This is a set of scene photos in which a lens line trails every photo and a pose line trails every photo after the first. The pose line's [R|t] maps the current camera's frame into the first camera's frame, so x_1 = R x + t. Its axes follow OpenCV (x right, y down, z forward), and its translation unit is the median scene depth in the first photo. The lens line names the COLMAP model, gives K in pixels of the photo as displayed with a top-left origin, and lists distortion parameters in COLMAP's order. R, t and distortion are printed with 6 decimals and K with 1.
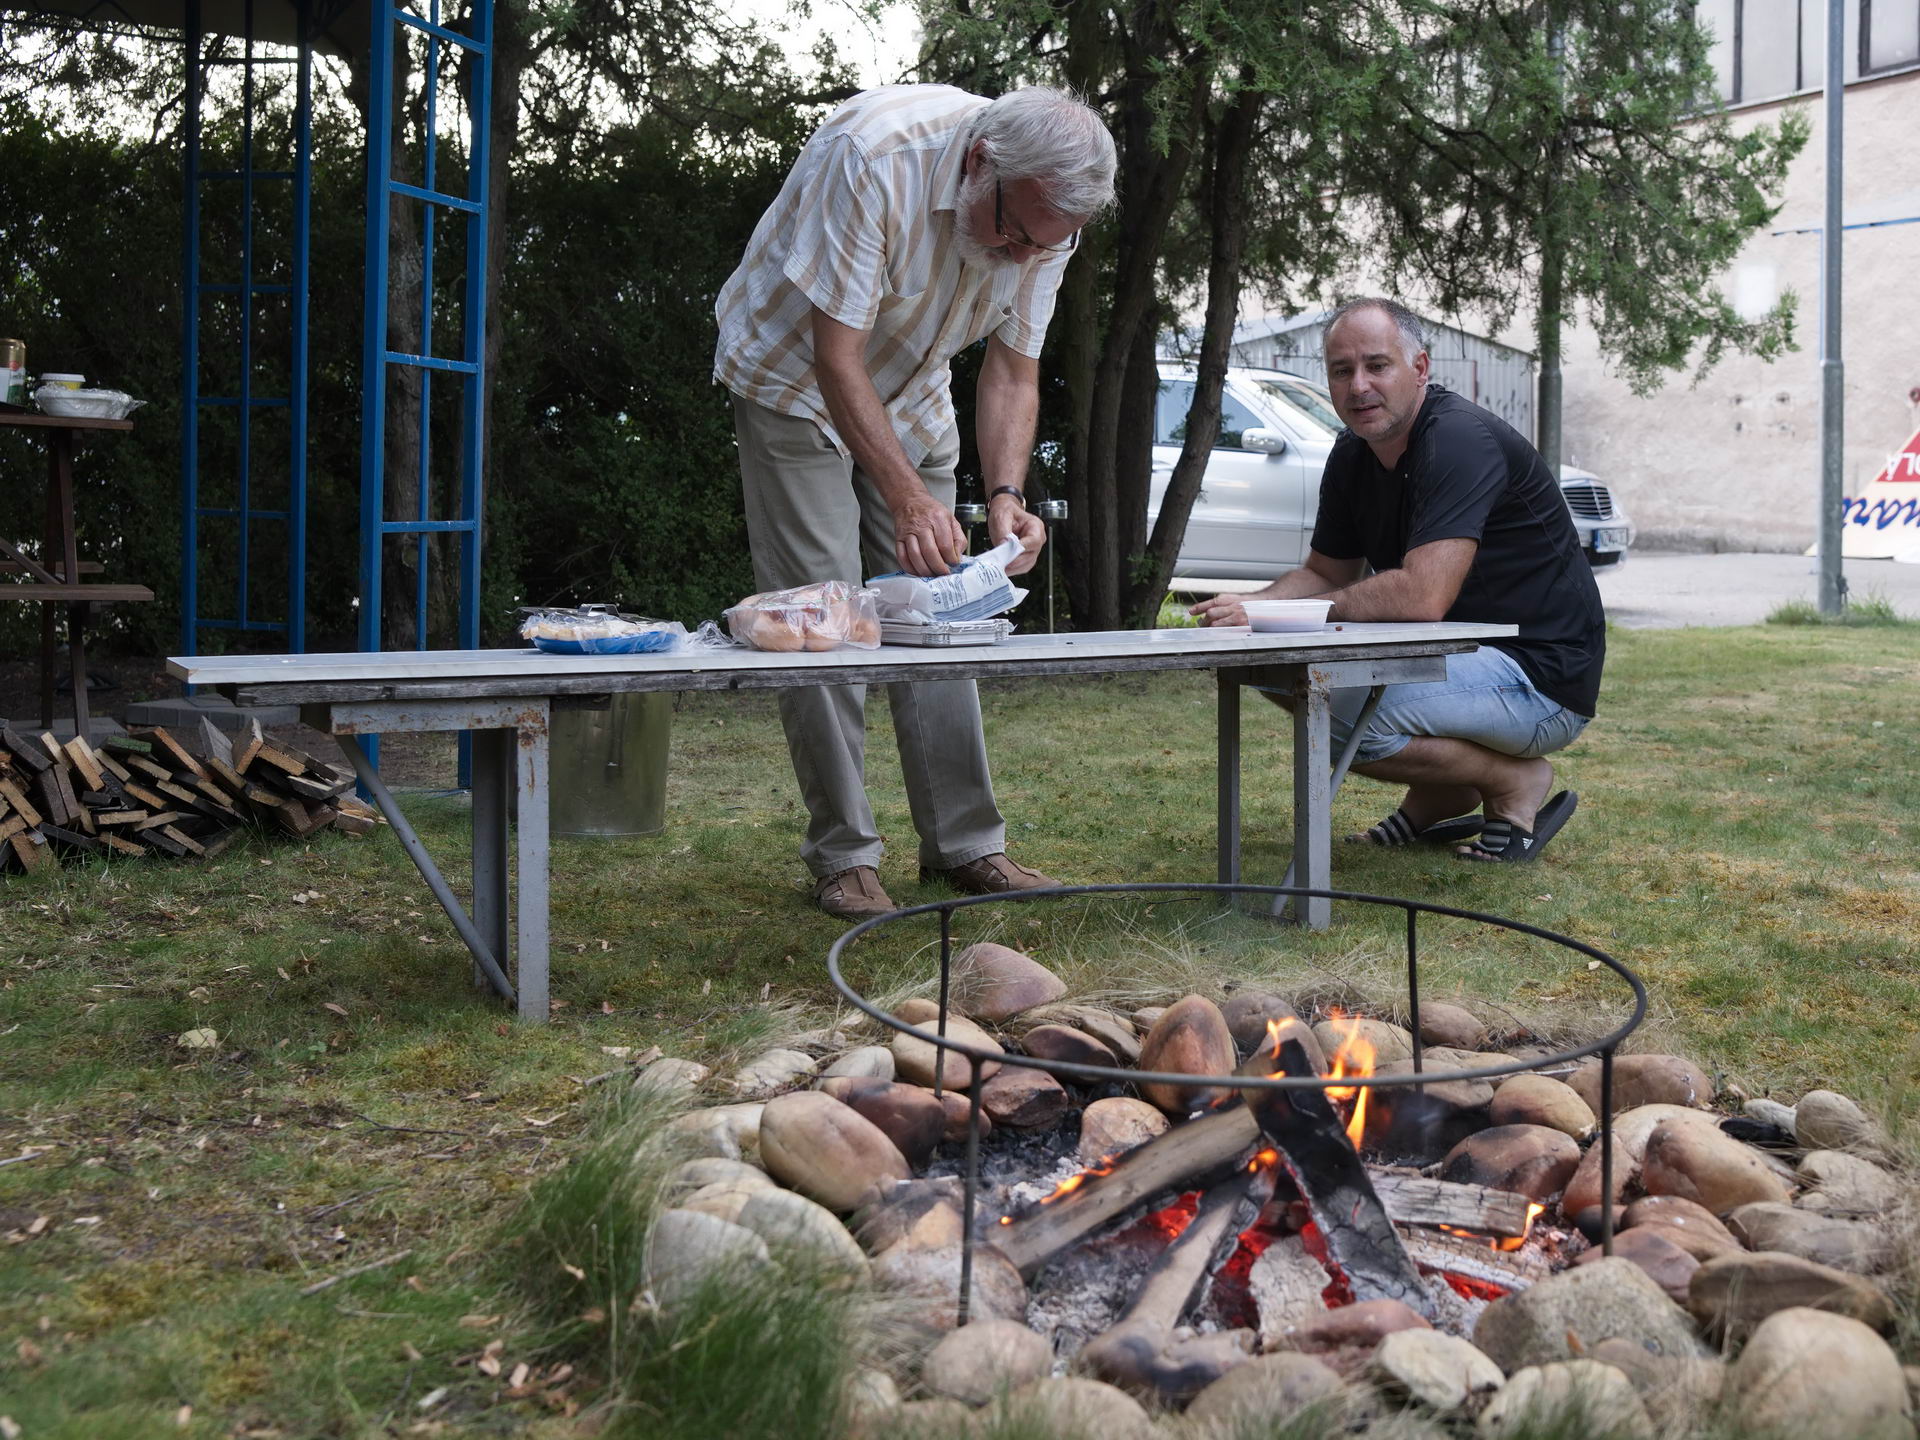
lens RADIAL K [[1653.9, 0, 979.5], [0, 1653.9, 735.6], [0, 0, 1]] dist [-0.013058, -0.004639]
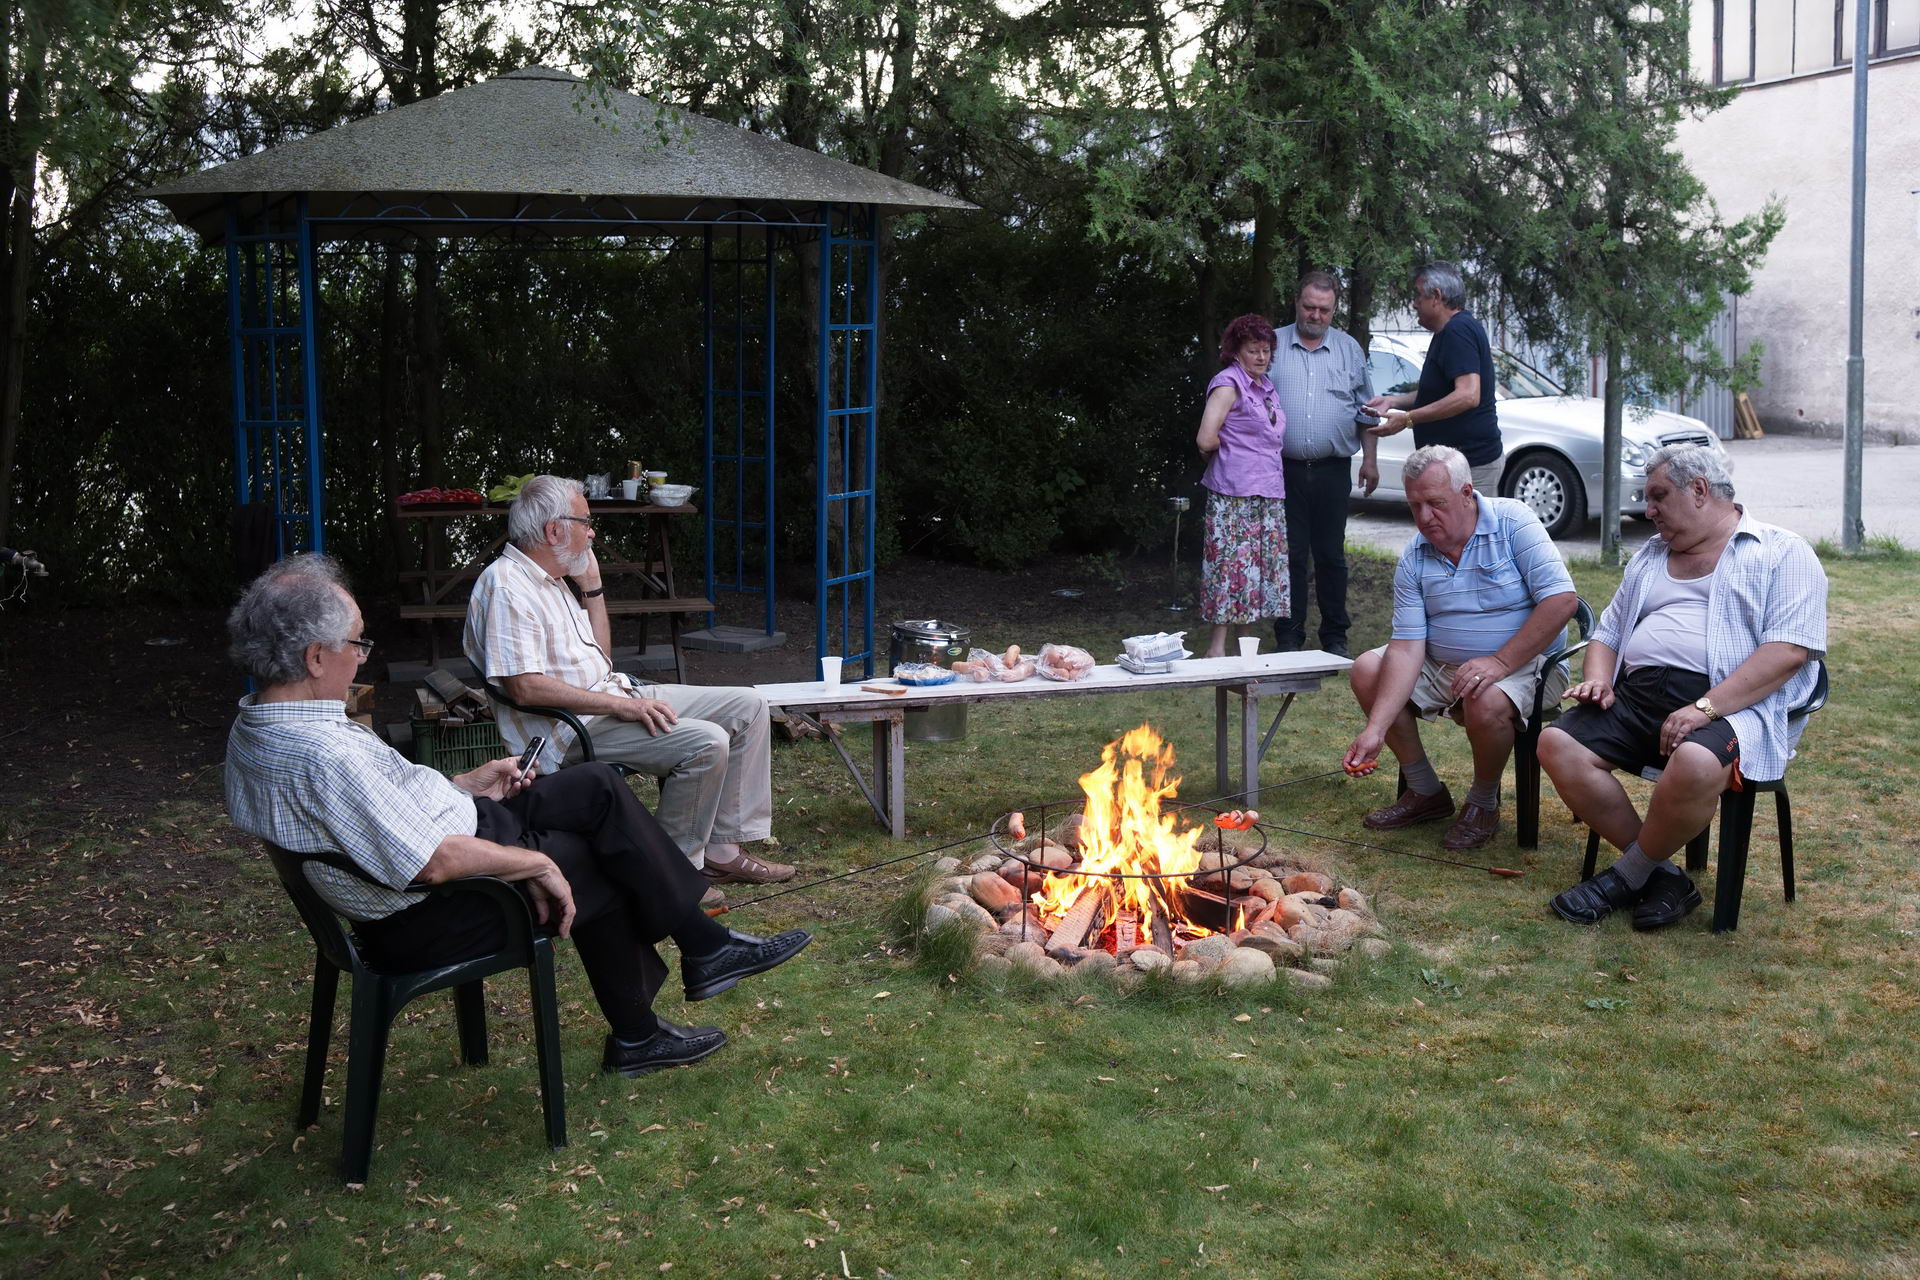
lens RADIAL K [[1610.5, 0, 956.5], [0, 1610.5, 627.4], [0, 0, 1]] dist [0.007730, 0.003275]
pose [[0.971511, 0.006301, -0.236911, 0.363223], [0.008473, 0.998084, 0.061290, -0.274652], [0.236844, -0.061551, 0.969596, -1.228279]]
